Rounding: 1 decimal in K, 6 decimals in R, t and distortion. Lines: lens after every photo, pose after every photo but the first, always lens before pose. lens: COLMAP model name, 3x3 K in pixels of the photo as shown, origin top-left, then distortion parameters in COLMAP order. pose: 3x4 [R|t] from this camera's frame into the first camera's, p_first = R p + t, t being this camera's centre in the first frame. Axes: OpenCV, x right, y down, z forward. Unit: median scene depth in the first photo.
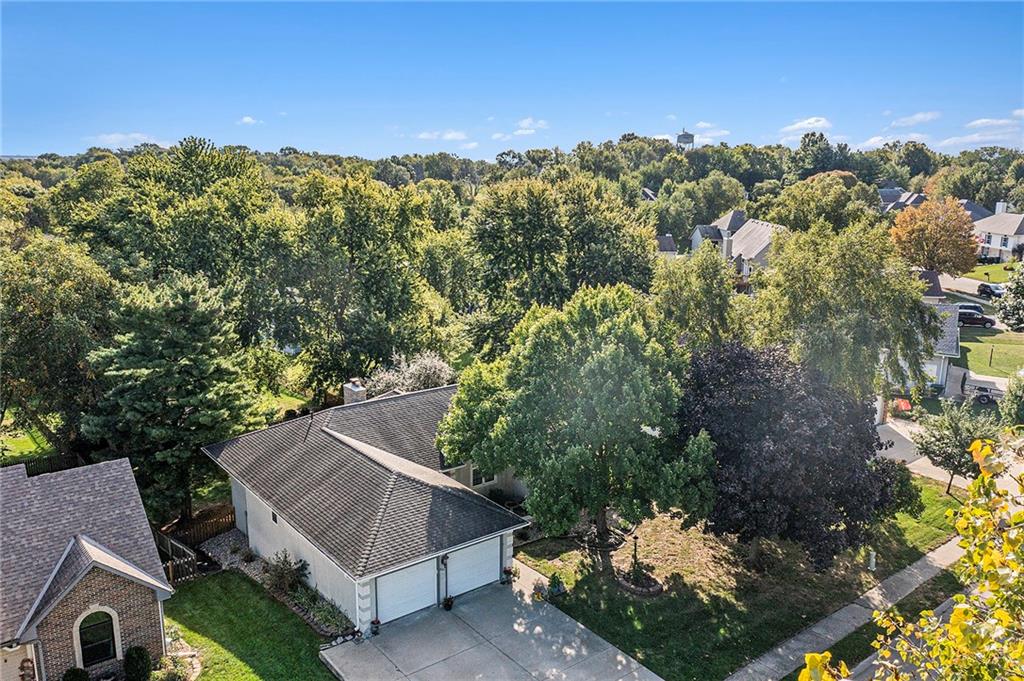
lens RADIAL K [[827.1, 0, 512.0], [0, 827.1, 340.5], [0, 0, 1]] dist [-0.001007, -0.001004]
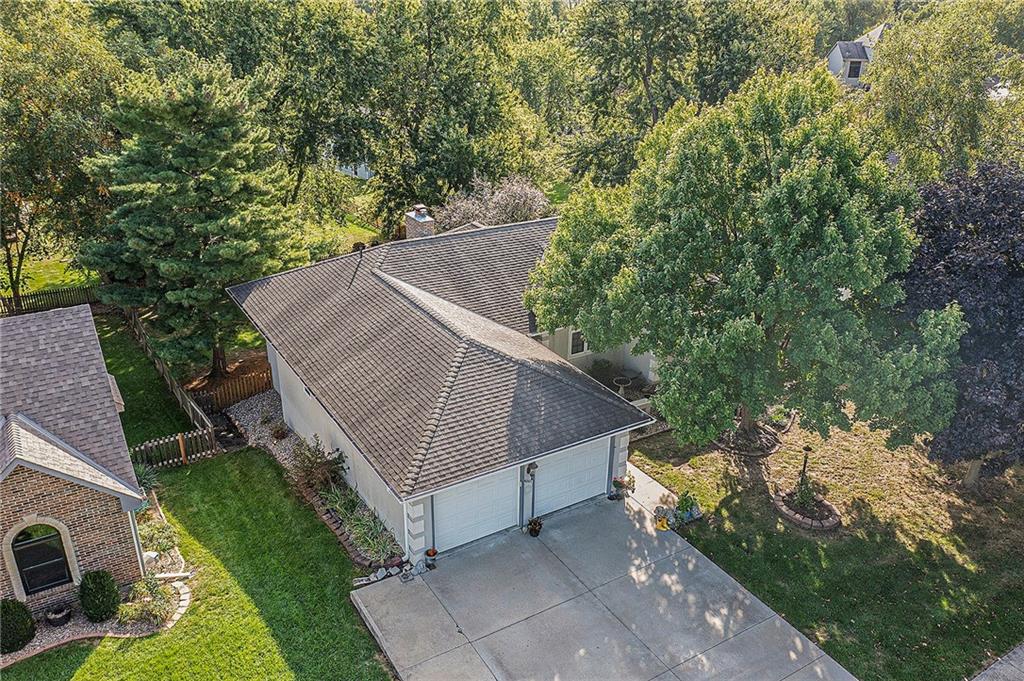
lens RADIAL K [[827.1, 0, 512.0], [0, 827.1, 340.5], [0, 0, 1]] dist [-0.001007, -0.001004]
pose [[0.993649, 0.049712, -0.100946, -0.024123], [-0.029226, 0.980348, 0.195099, 0.017106], [0.108661, -0.190910, 0.975575, 0.246356]]
